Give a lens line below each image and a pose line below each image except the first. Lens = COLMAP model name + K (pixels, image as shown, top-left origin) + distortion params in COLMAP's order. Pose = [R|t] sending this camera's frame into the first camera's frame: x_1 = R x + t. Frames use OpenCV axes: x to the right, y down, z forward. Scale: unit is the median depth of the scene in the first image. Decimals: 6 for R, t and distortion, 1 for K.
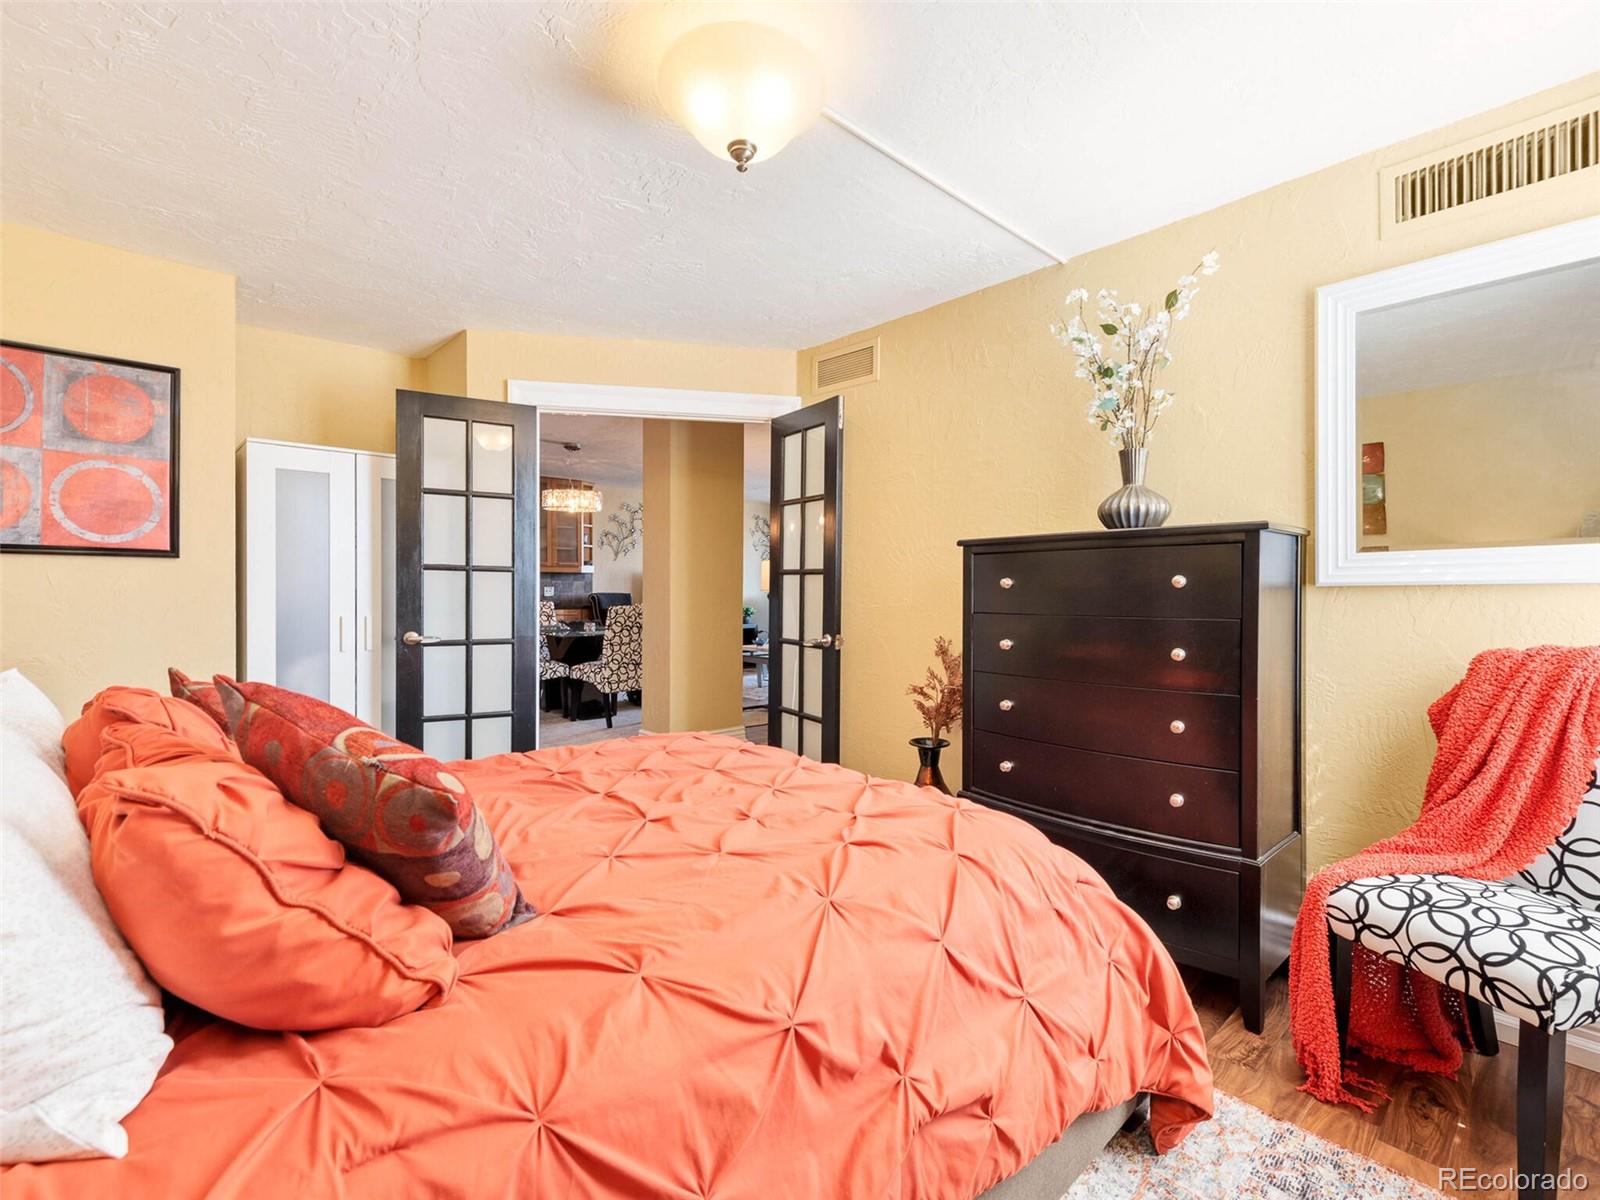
lens RADIAL K [[706.1, 0, 802.9], [0, 706.1, 589.4], [0, 0, 1]] dist [0.011841, -0.005708]
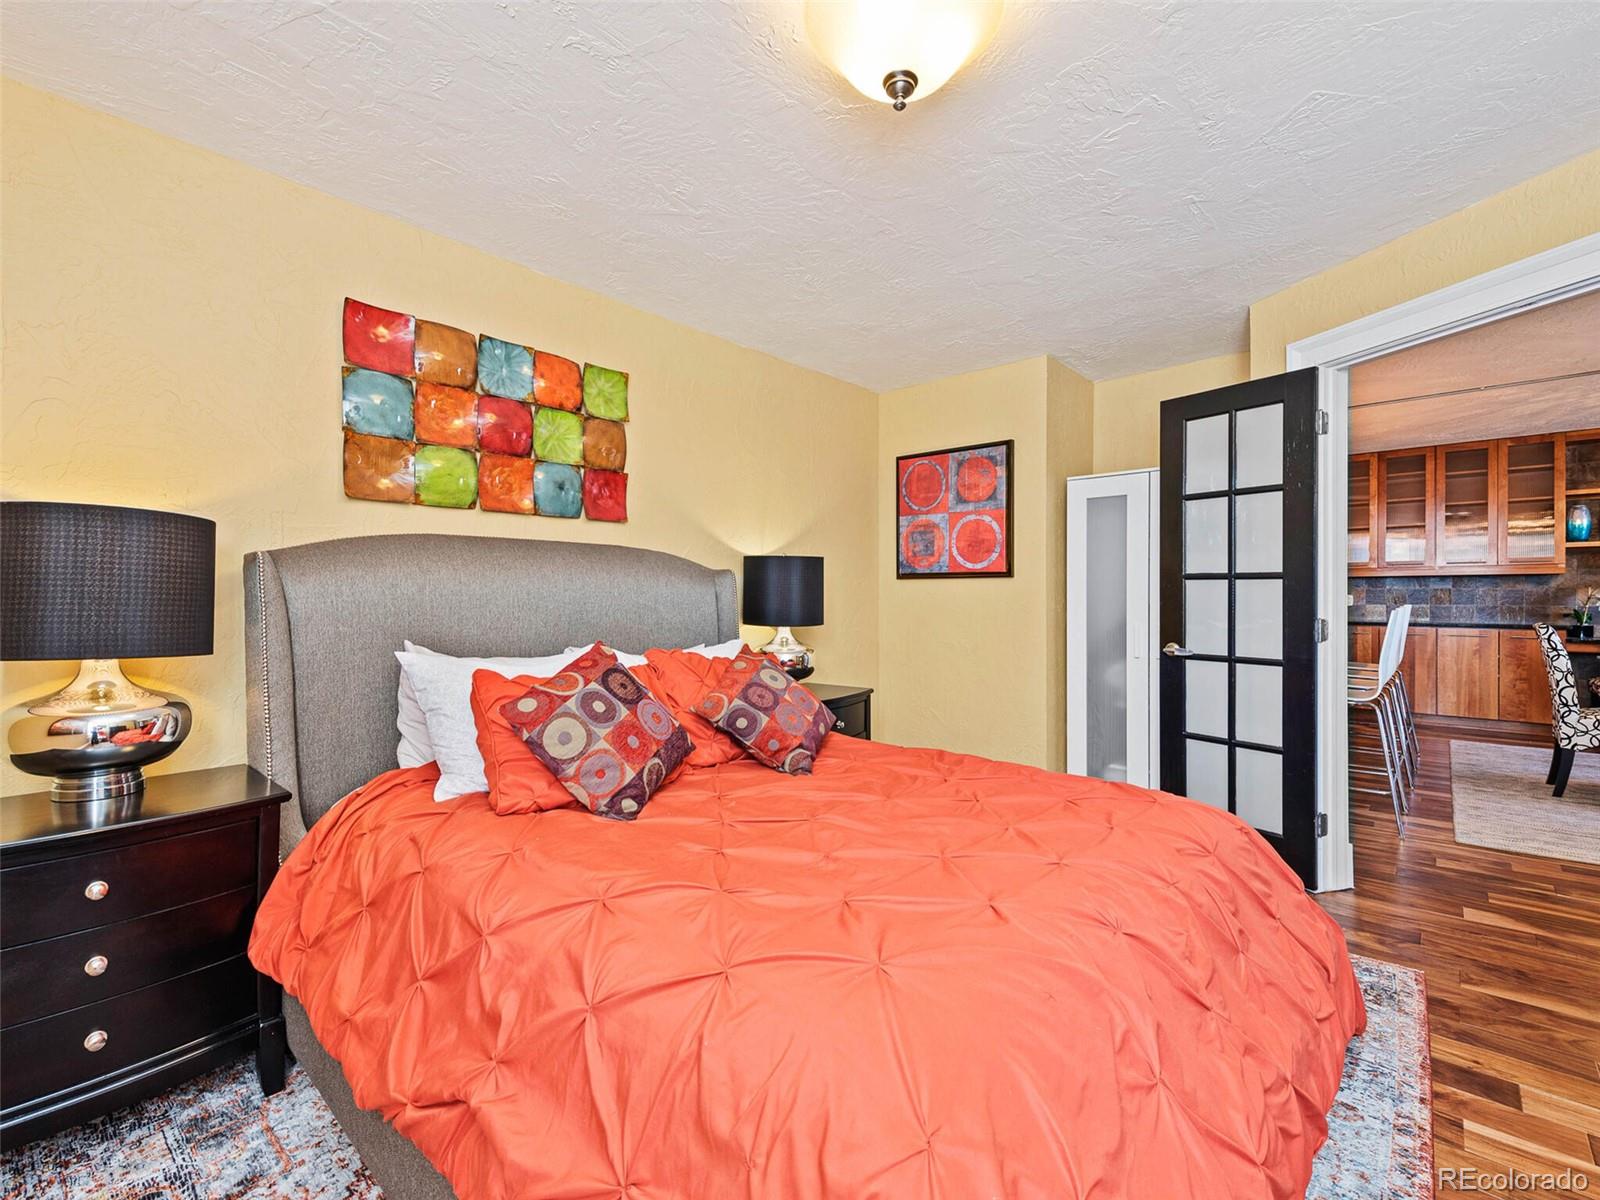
lens RADIAL K [[706.1, 0, 803.9], [0, 706.1, 601.7], [0, 0, 1]] dist [0.011841, -0.005708]
pose [[0.074812, 0.006853, -0.997174, 0.378566], [-0.003042, 0.999973, 0.006644, -0.003200], [0.997193, 0.002537, 0.074831, 0.403458]]
